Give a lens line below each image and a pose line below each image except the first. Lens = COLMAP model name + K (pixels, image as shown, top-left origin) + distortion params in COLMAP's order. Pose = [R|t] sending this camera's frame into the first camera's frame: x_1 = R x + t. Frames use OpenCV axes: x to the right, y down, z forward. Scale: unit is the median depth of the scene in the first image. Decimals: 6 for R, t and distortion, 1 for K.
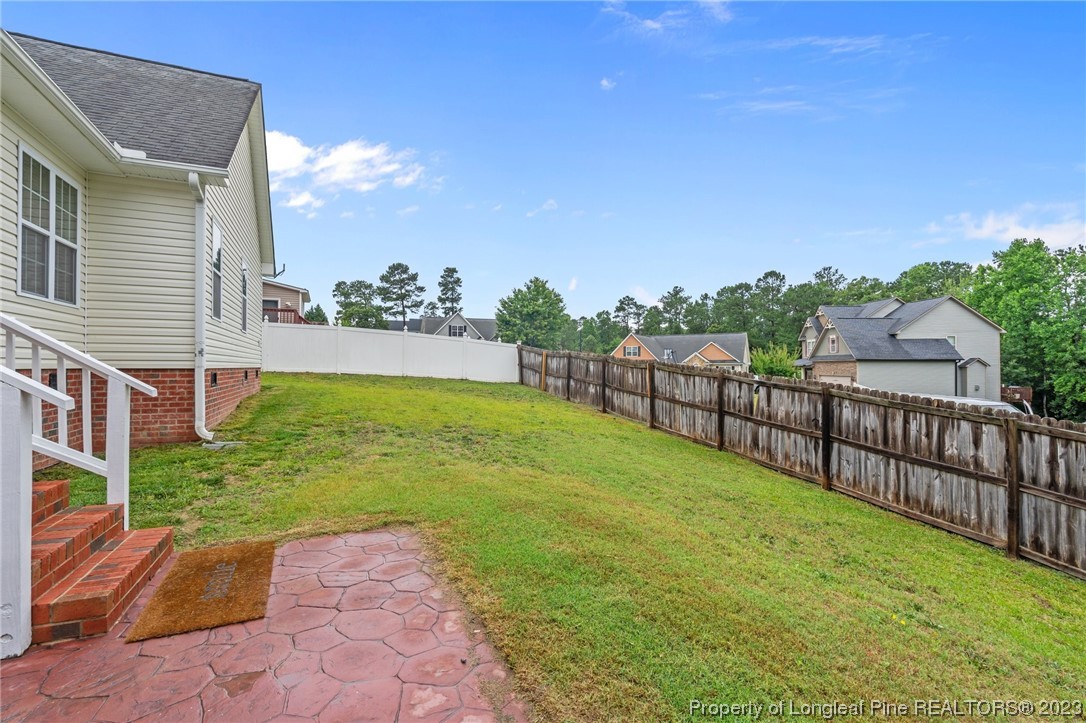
lens RADIAL K [[490.3, 0, 541.7], [0, 490.3, 356.6], [0, 0, 1]] dist [-0.007383, 0.000516]
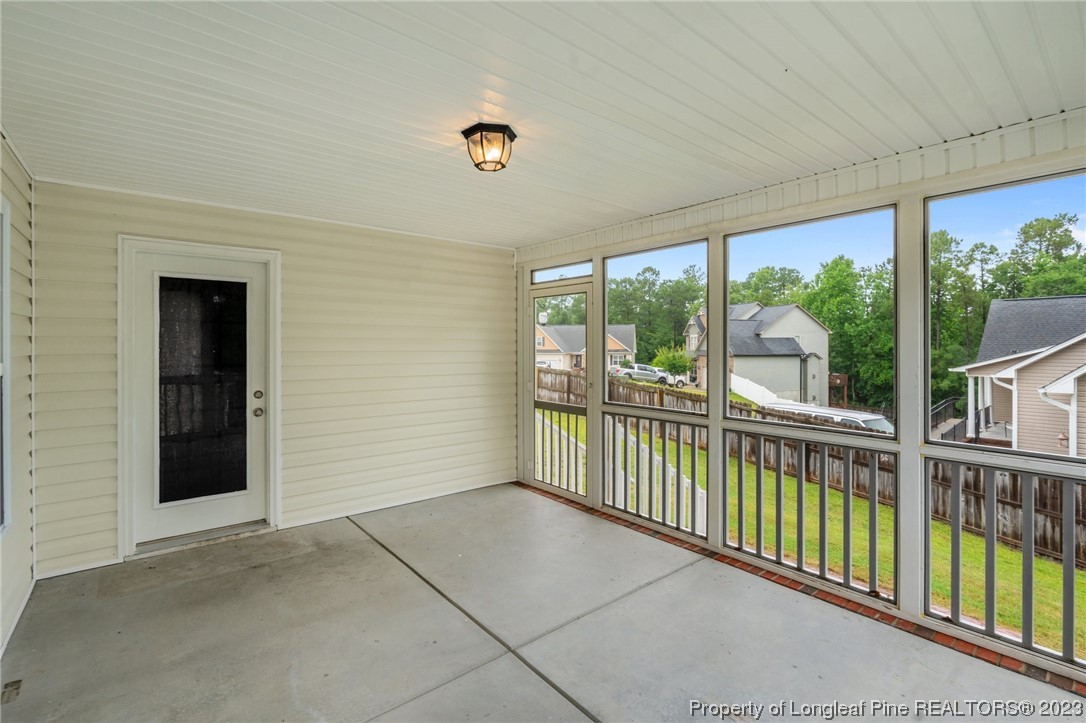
lens RADIAL K [[490.3, 0, 550.7], [0, 490.3, 343.5], [0, 0, 1]] dist [-0.007383, 0.000516]
pose [[0.962946, -0.001560, 0.269690, -0.124642], [-0.002667, 0.999879, 0.015308, -0.038507], [-0.269681, -0.015460, 0.962826, -0.058930]]
